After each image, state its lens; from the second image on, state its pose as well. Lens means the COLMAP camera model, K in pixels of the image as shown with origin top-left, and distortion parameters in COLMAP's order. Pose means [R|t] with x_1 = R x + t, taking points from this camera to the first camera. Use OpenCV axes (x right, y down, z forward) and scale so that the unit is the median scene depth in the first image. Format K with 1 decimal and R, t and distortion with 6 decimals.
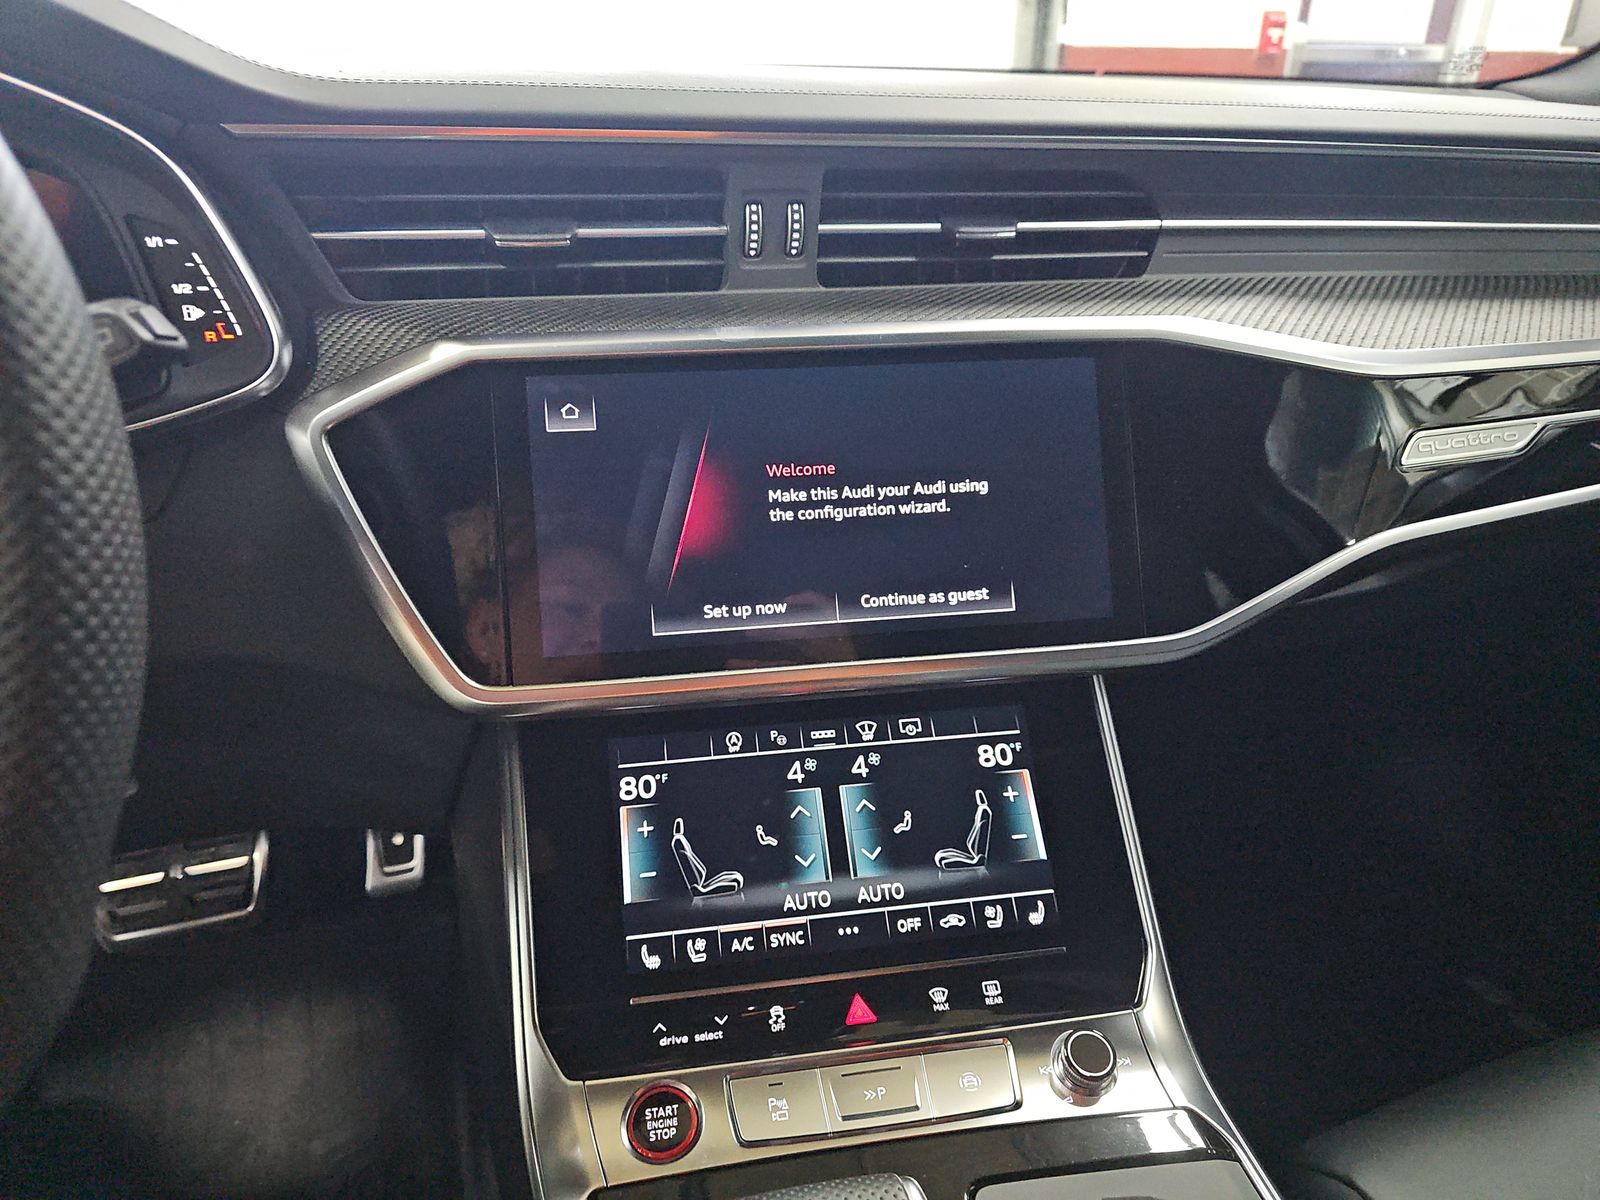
lens RADIAL K [[1089.8, 0, 792.6], [0, 1089.8, 597.2], [0, 0, 1]] dist [-0.002837, -0.007938]
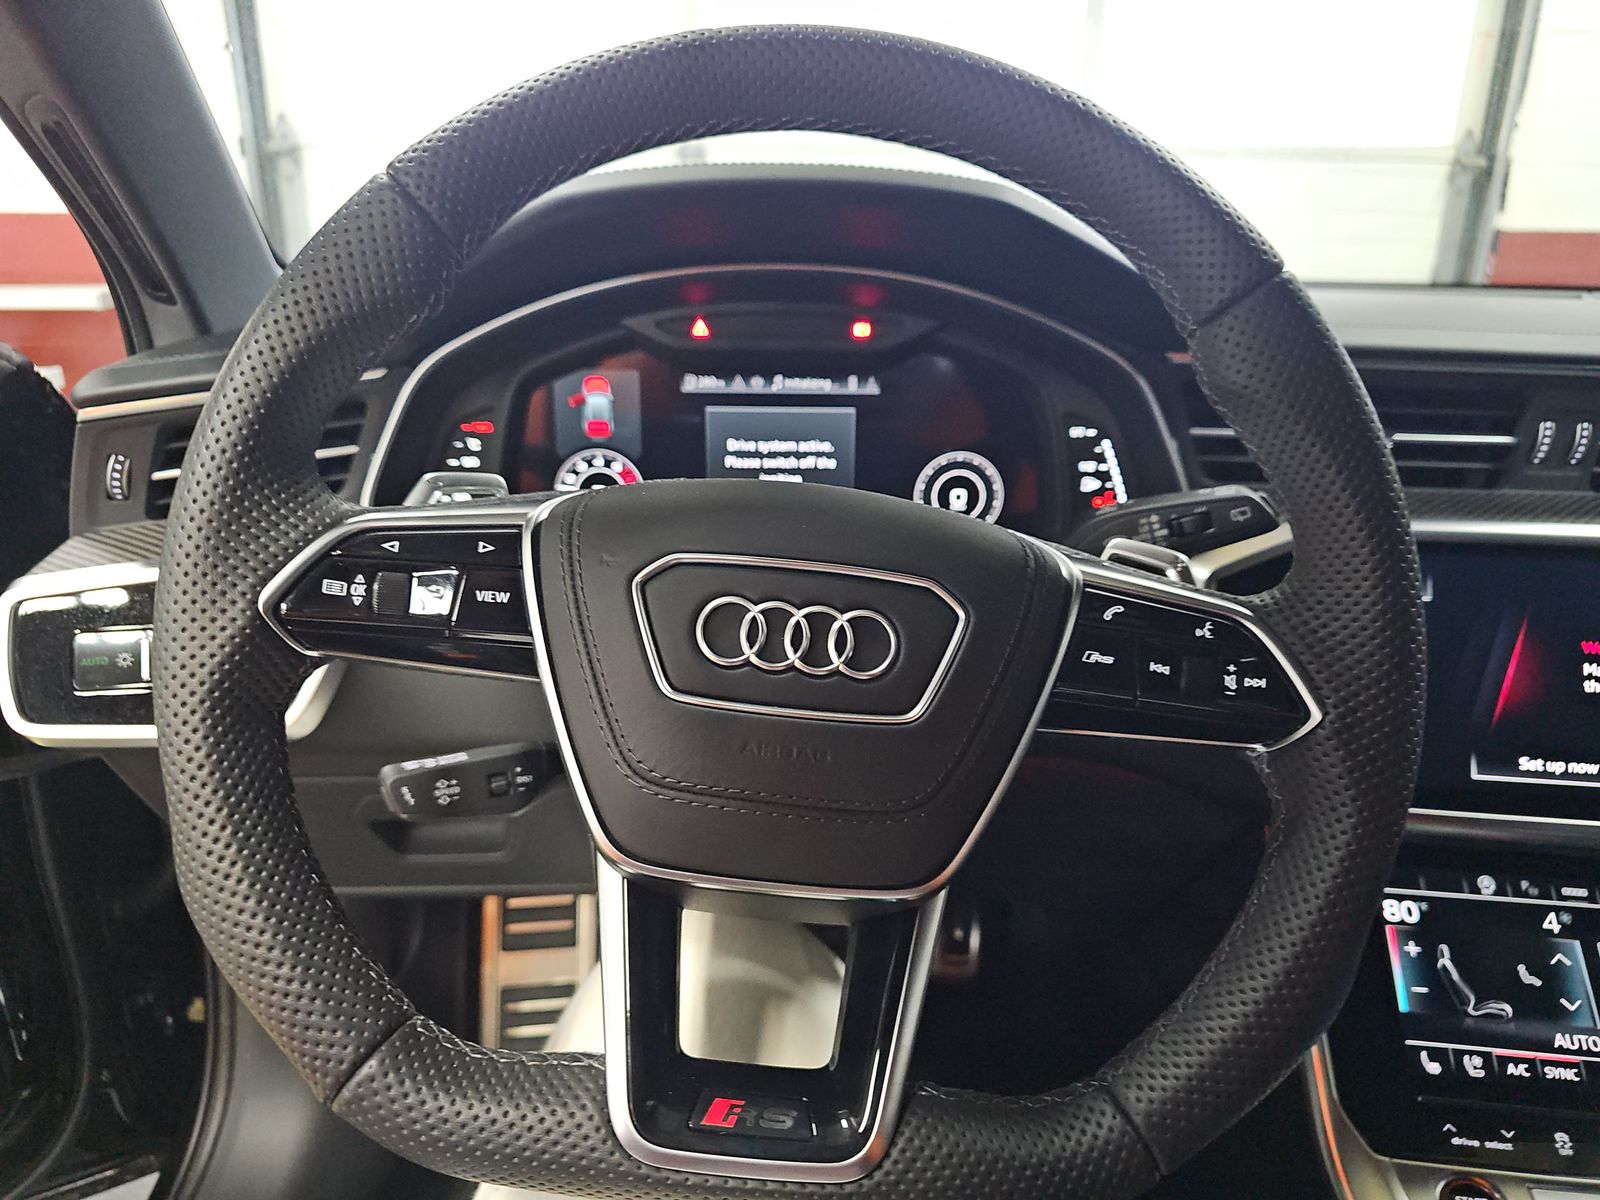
lens RADIAL K [[1089.8, 0, 802.4], [0, 1089.8, 601.3], [0, 0, 1]] dist [-0.002837, -0.007938]
pose [[0.951463, 0.091565, -0.293825, -0.452734], [-0.131503, 0.984129, -0.119150, 0.077046], [0.278252, 0.152006, 0.948404, -0.313962]]
